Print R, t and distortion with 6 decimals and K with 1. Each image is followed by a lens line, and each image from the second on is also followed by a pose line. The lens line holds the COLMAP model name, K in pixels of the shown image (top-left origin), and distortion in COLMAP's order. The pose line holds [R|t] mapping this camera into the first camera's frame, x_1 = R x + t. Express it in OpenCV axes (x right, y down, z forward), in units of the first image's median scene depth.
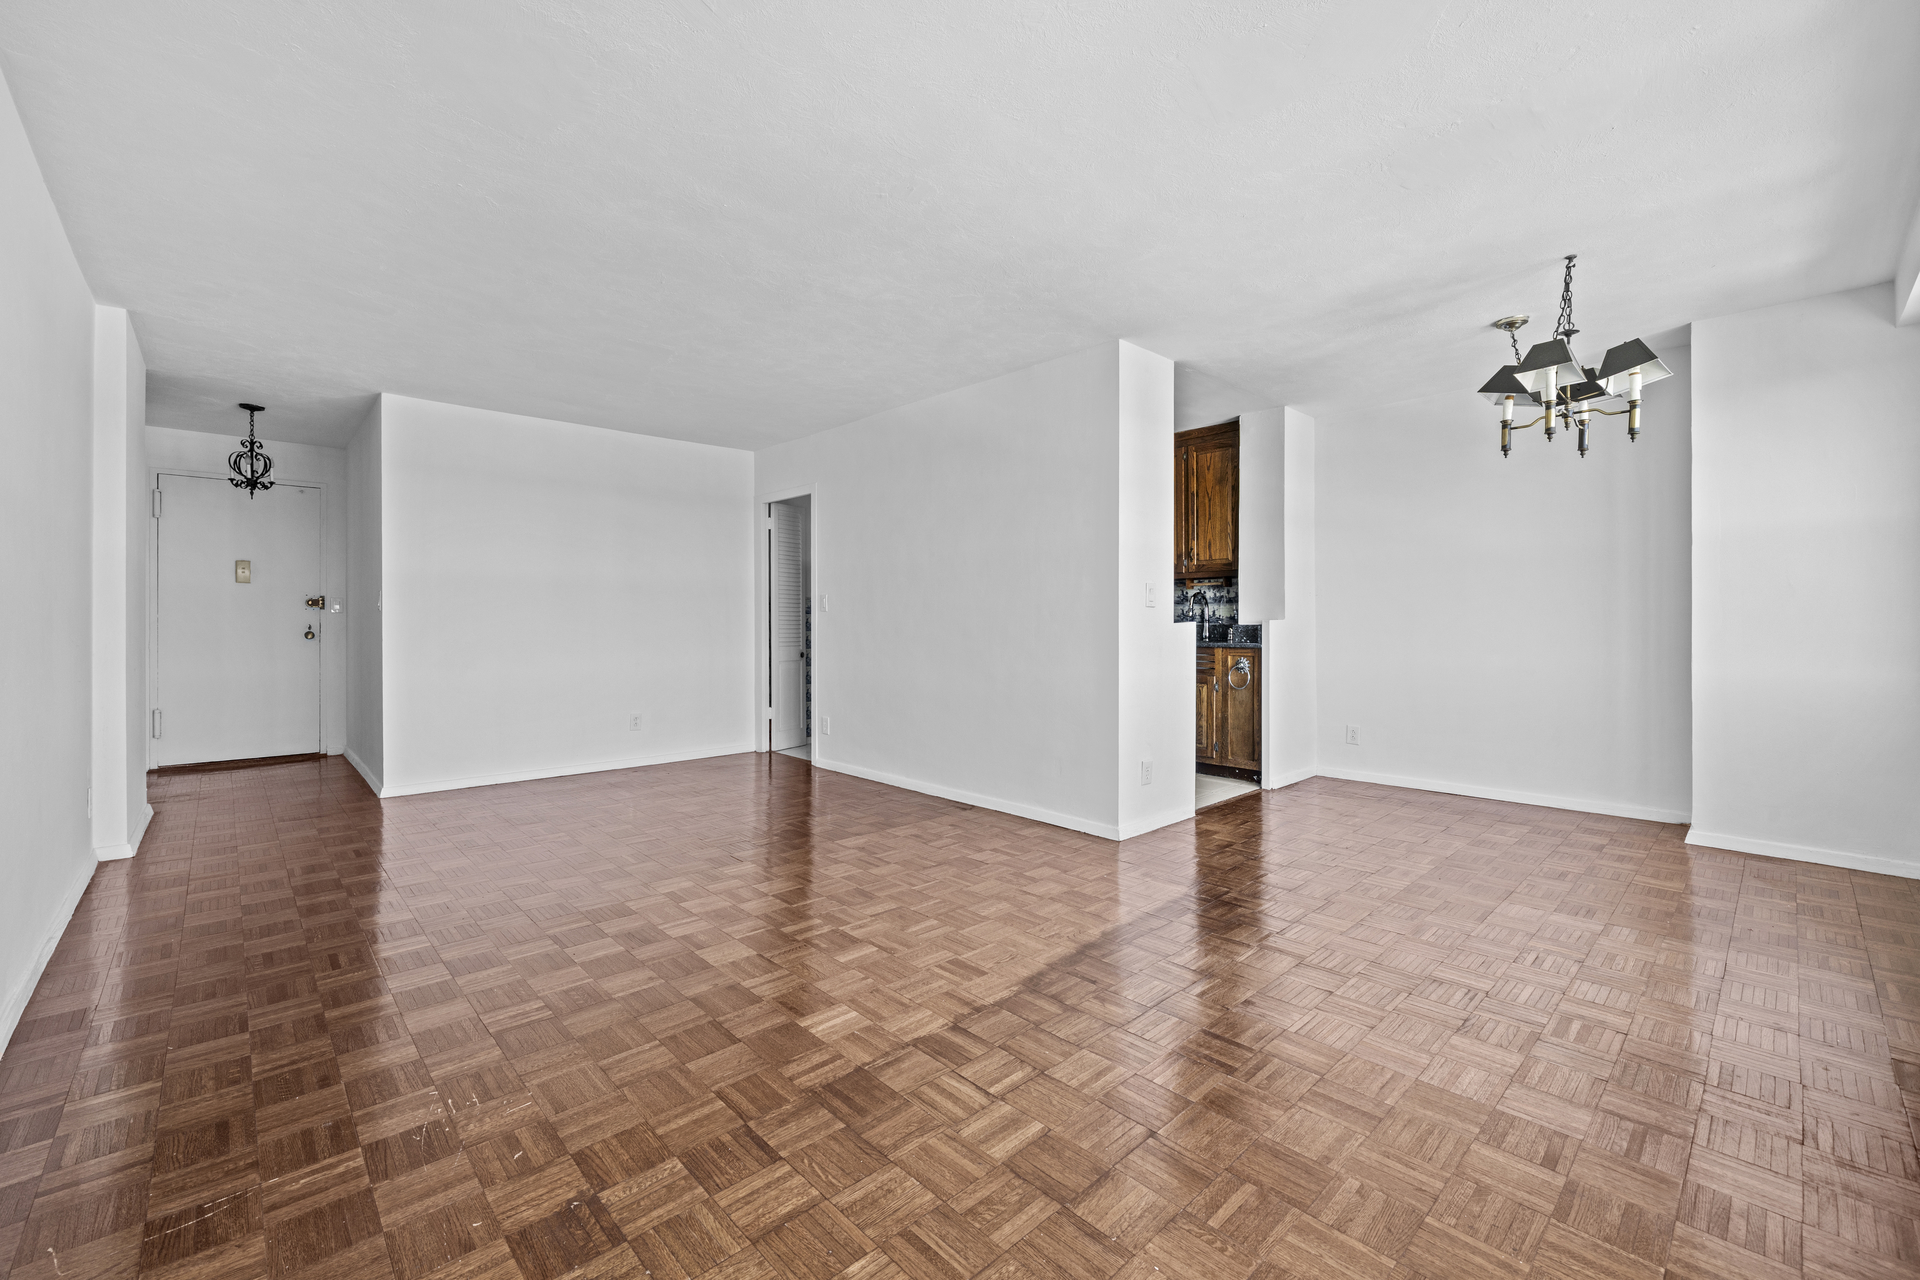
lens RADIAL K [[794.7, 0, 961.6], [0, 794.7, 625.5], [0, 0, 1]] dist [-0.002289, -0.000256]
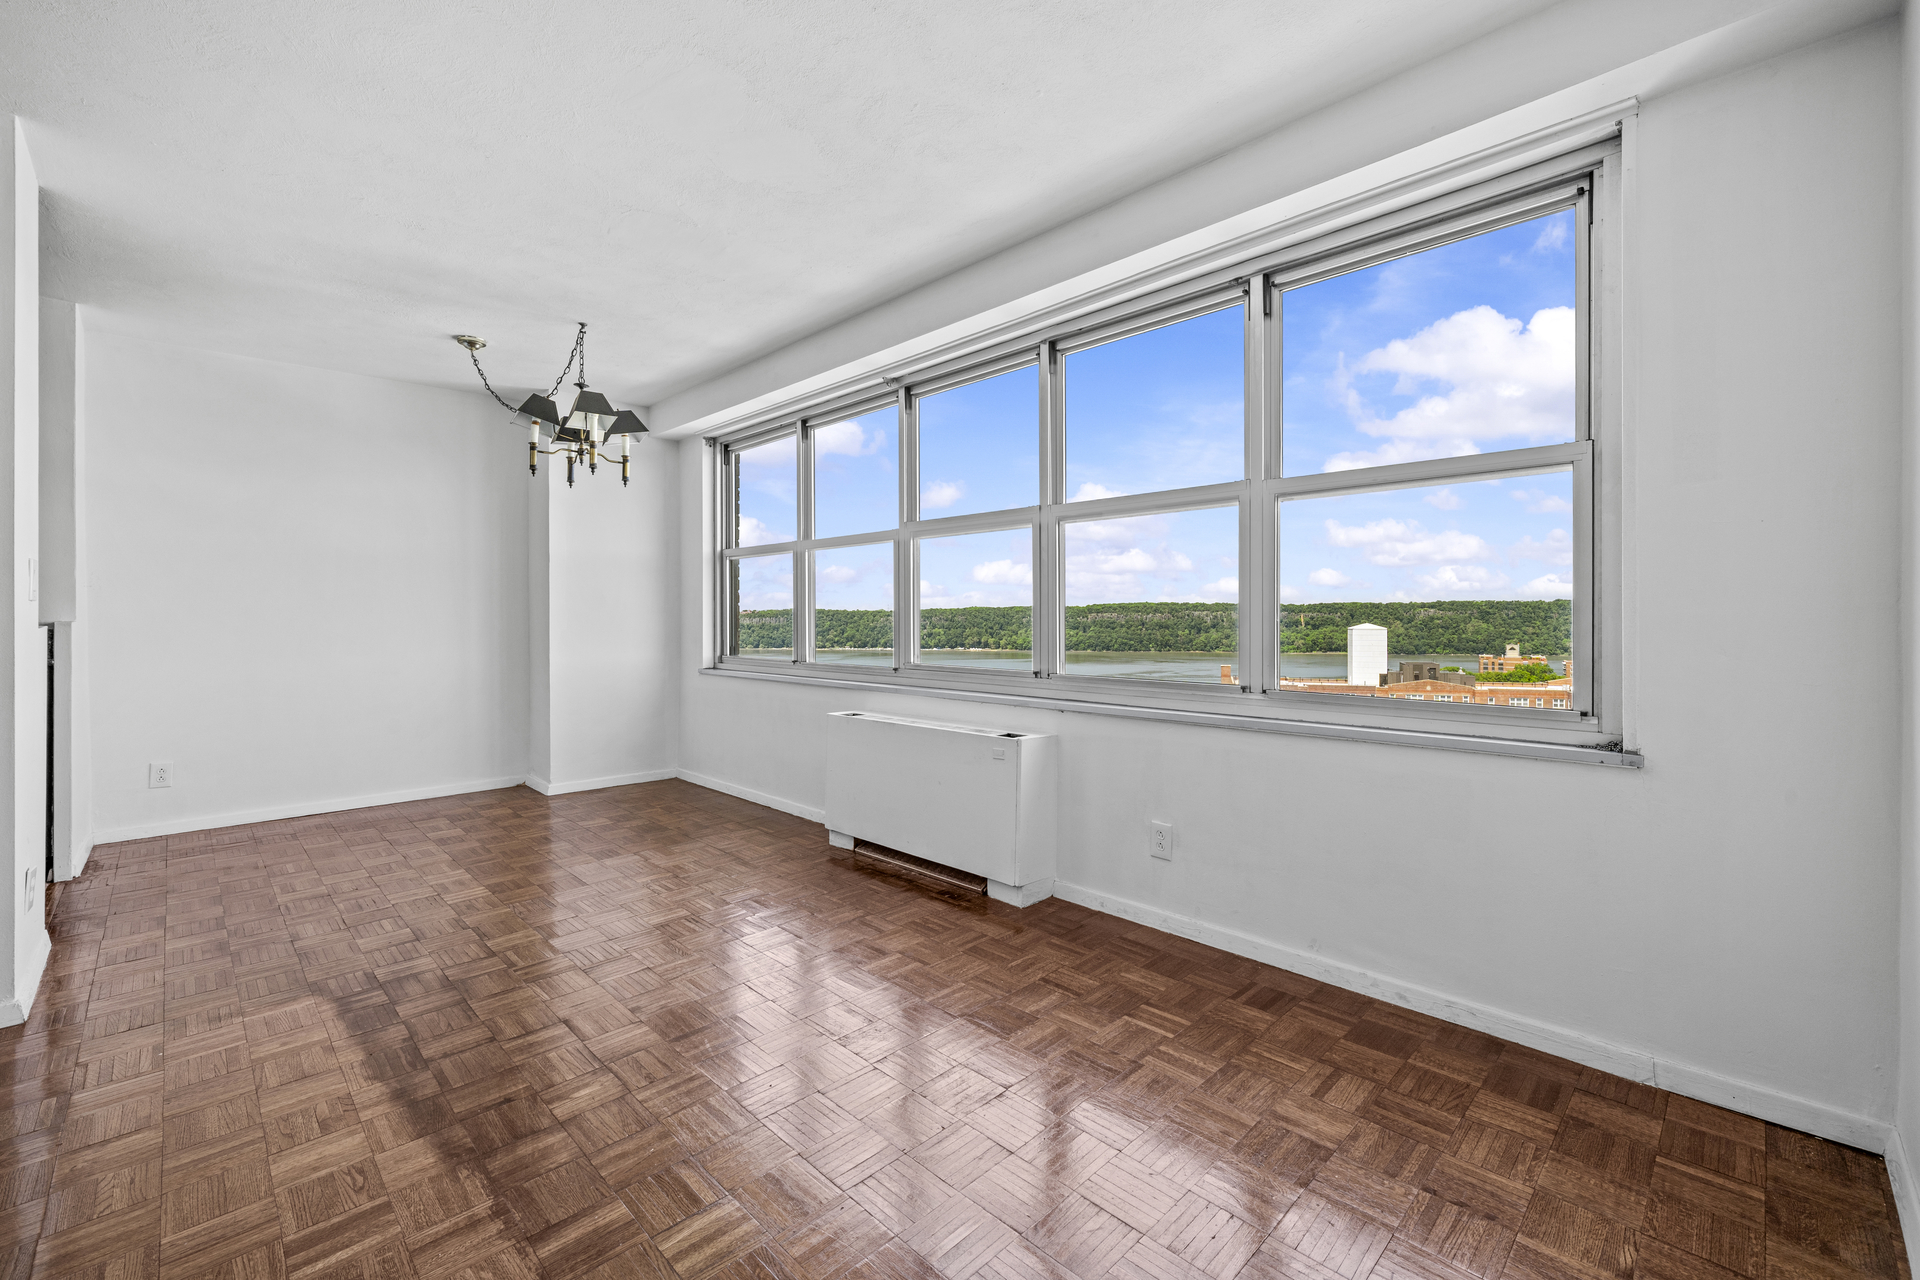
lens RADIAL K [[794.7, 0, 961.6], [0, 794.7, 625.5], [0, 0, 1]] dist [-0.002289, -0.000256]
pose [[-0.030146, -0.009257, 0.999503, -0.454698], [0.007491, 0.999927, 0.009487, -0.007961], [-0.999517, 0.007773, -0.030075, 0.440556]]
